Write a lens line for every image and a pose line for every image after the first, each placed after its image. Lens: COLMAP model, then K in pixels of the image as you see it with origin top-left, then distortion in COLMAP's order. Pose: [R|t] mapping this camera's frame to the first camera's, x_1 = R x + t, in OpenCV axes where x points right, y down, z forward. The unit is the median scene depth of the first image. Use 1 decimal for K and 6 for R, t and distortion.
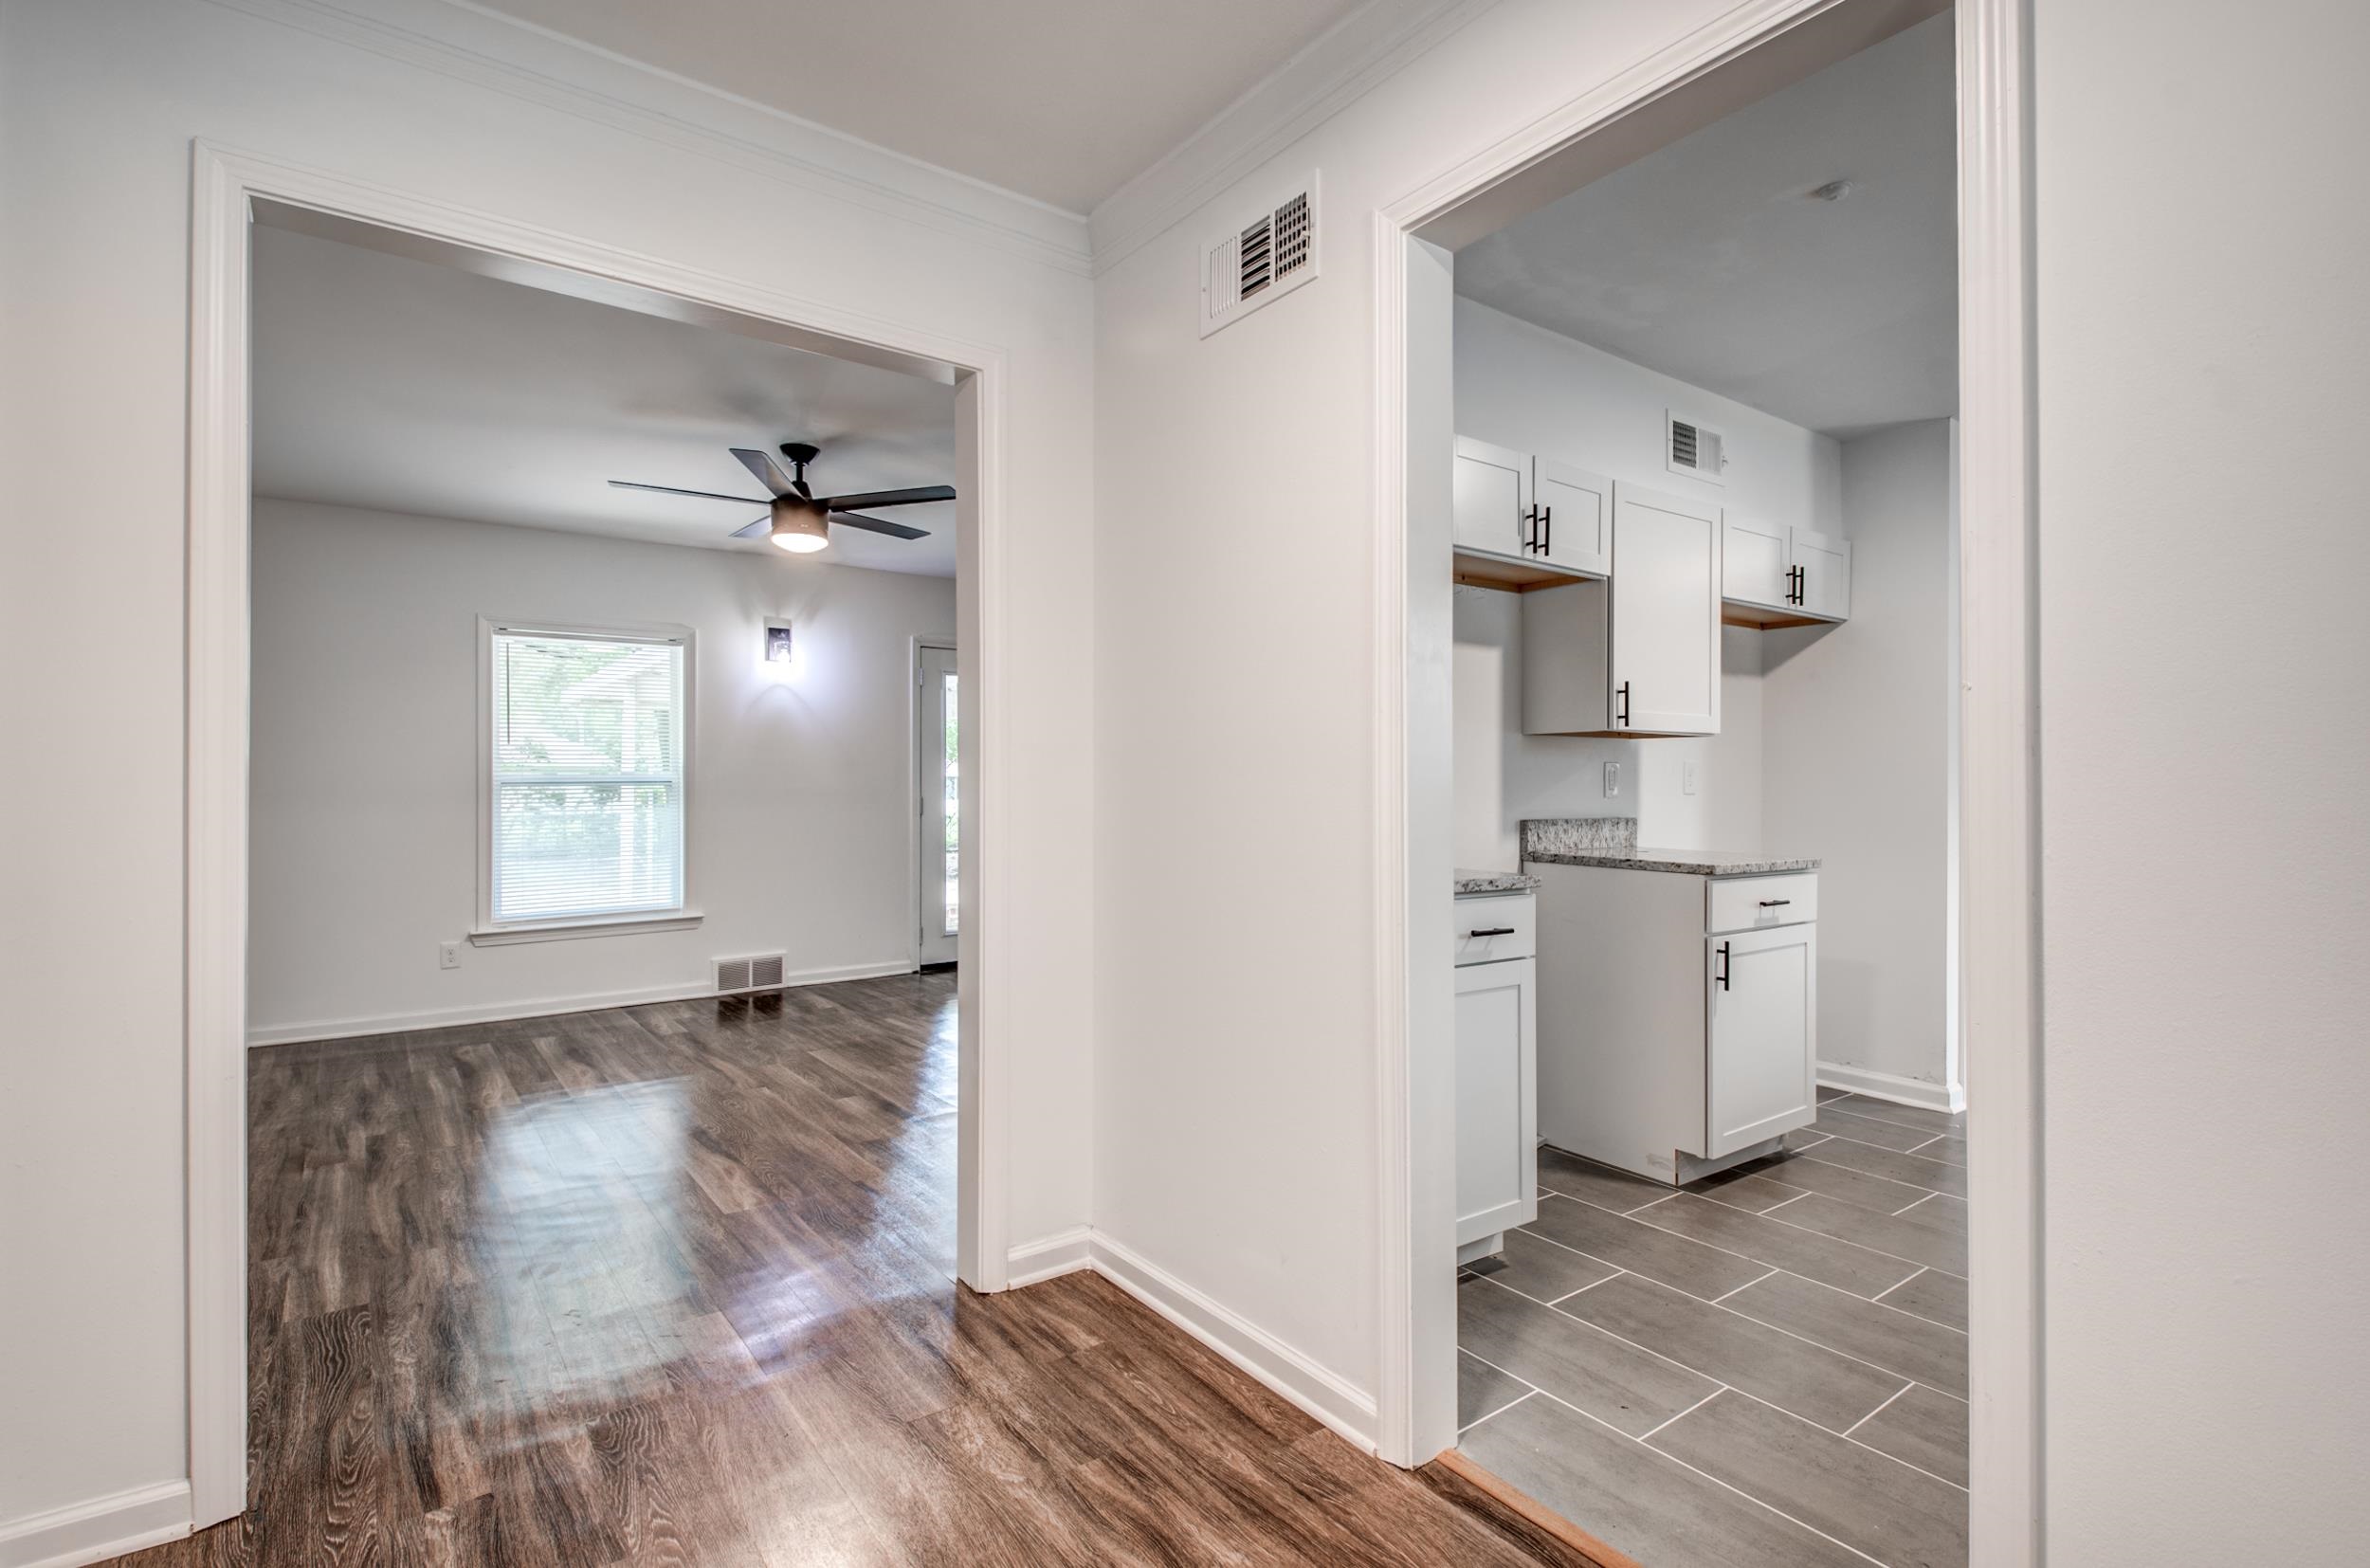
lens RADIAL K [[1096.9, 0, 1134.5], [0, 1096.9, 793.4], [0, 0, 1]] dist [0.001046, -0.017062]
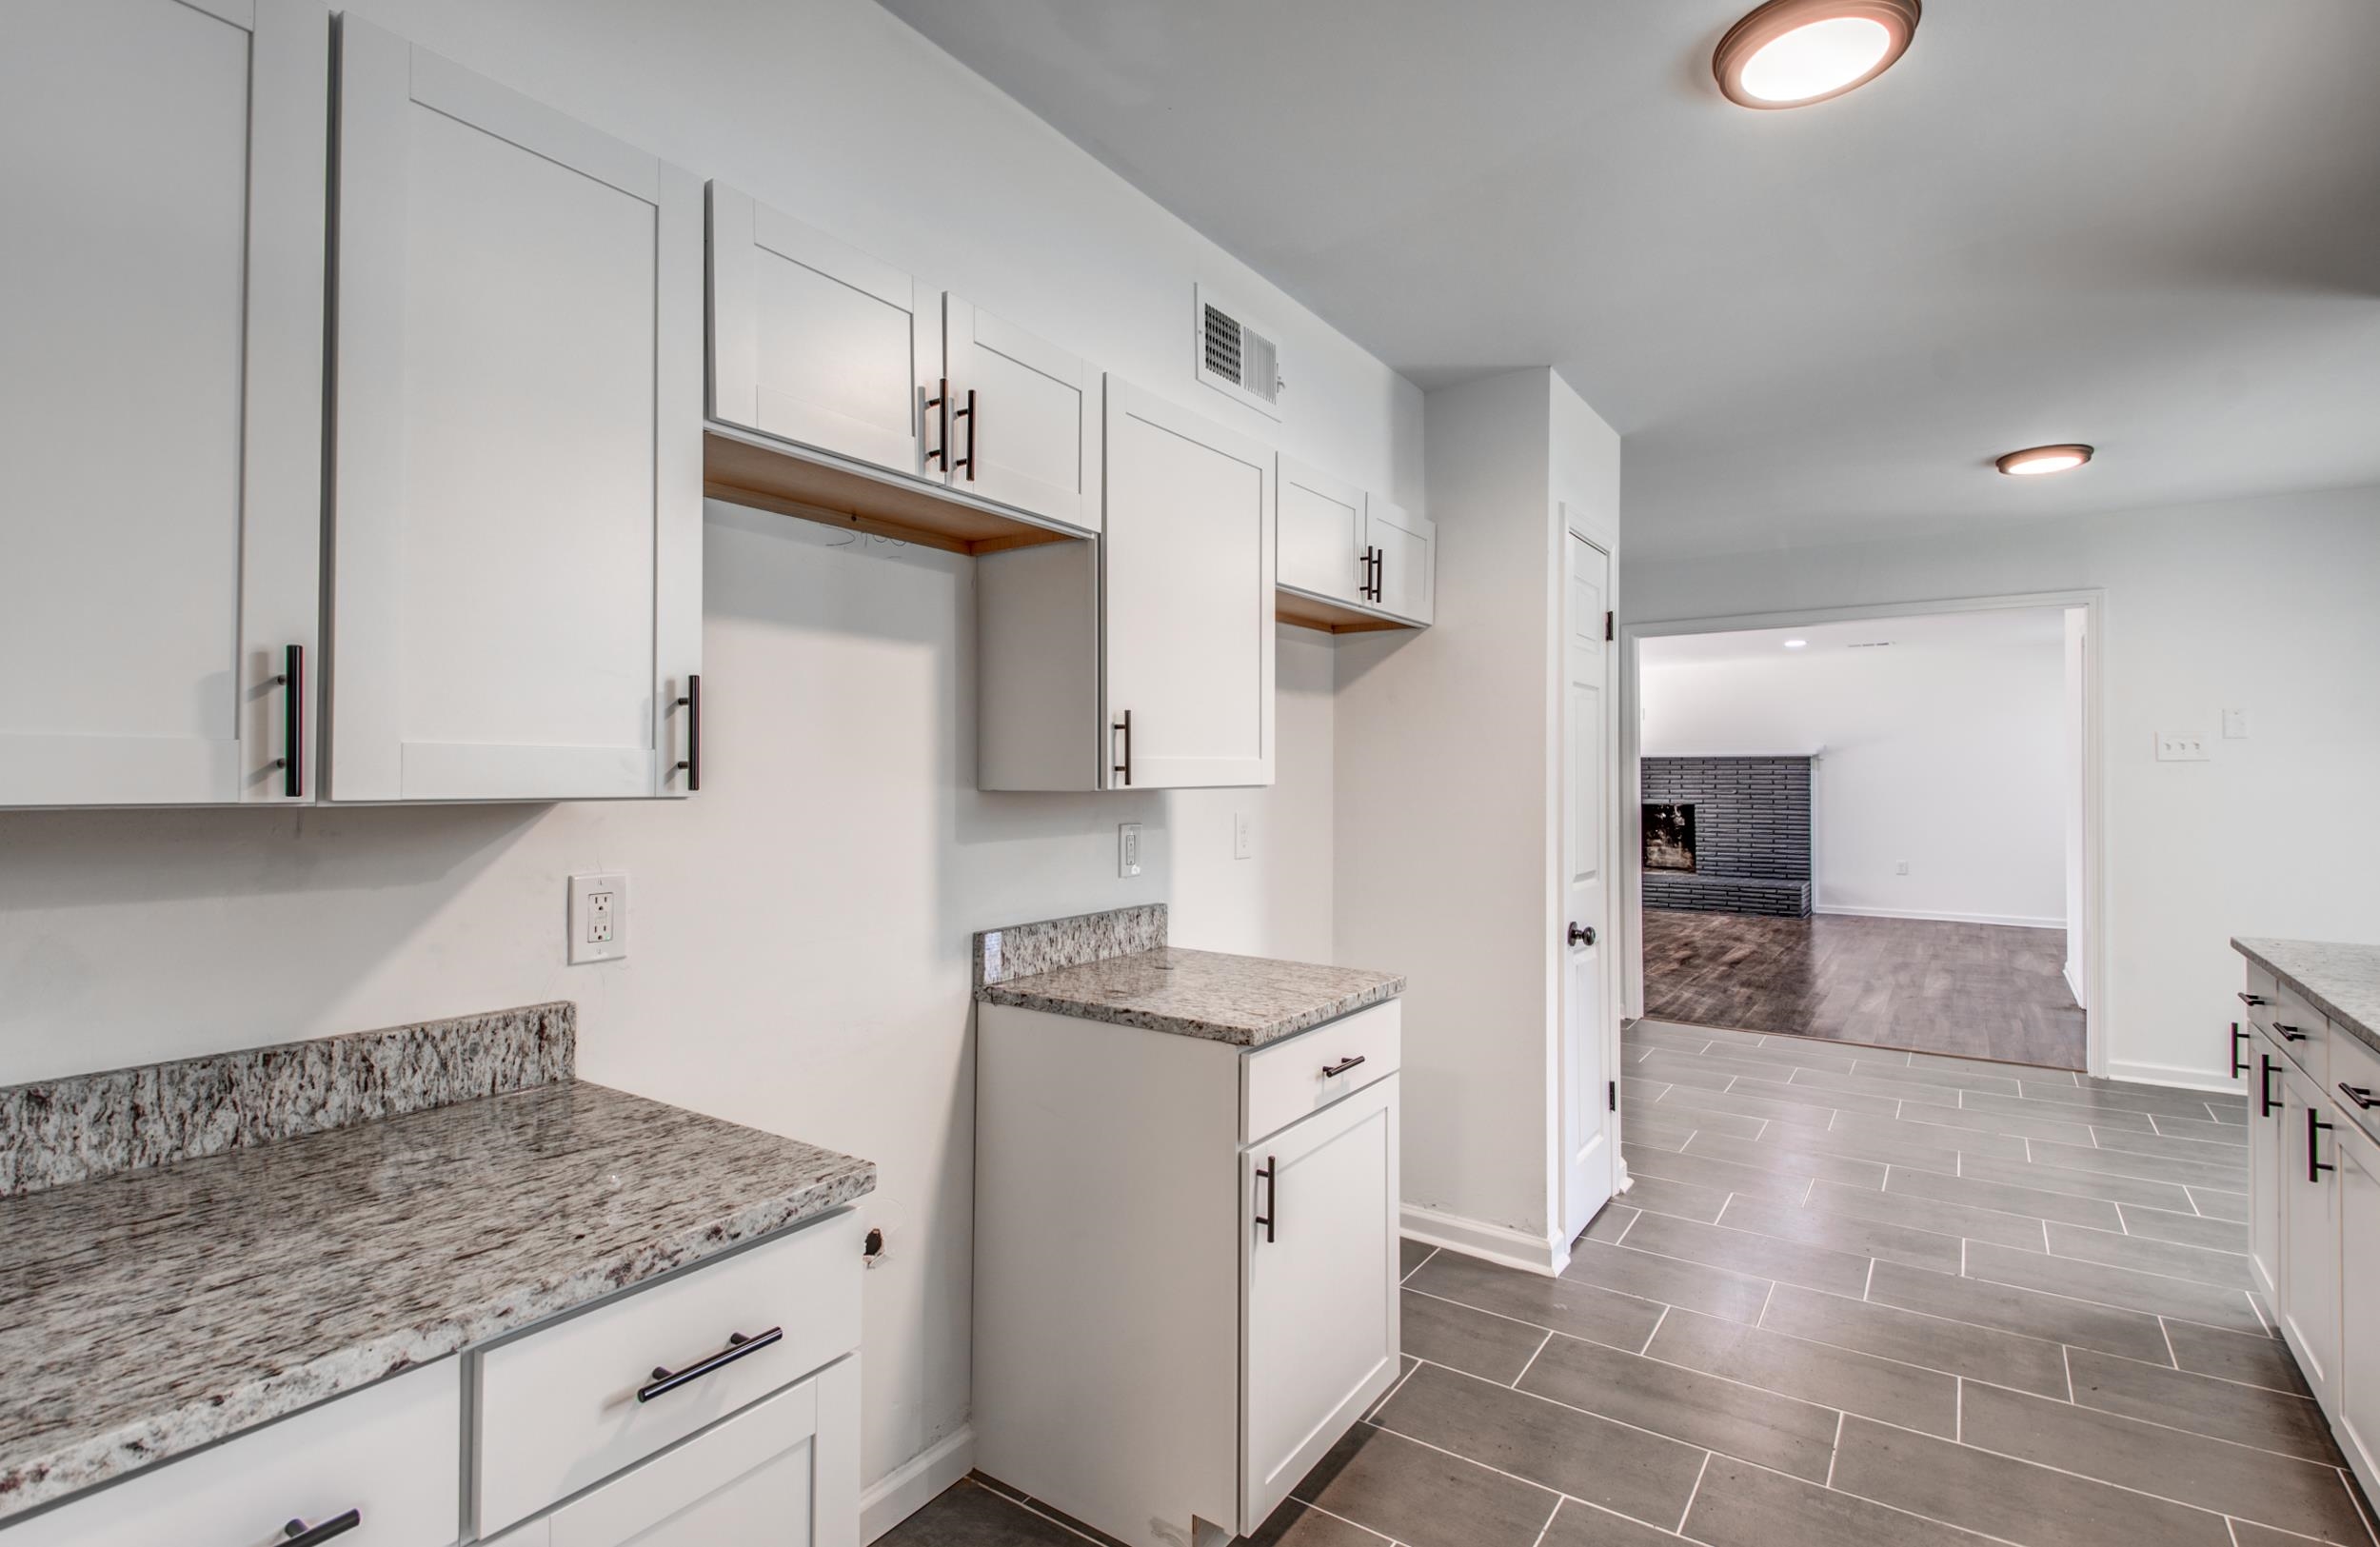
lens RADIAL K [[1101.6, 0, 1190.0], [0, 1101.6, 773.5], [0, 0, 1]] dist [-0.000210, -0.000089]
pose [[0.929630, -0.001885, 0.368489, 0.243386], [0.003134, 0.999991, -0.002791, -0.061688], [-0.368480, 0.003750, 0.929628, 0.399662]]
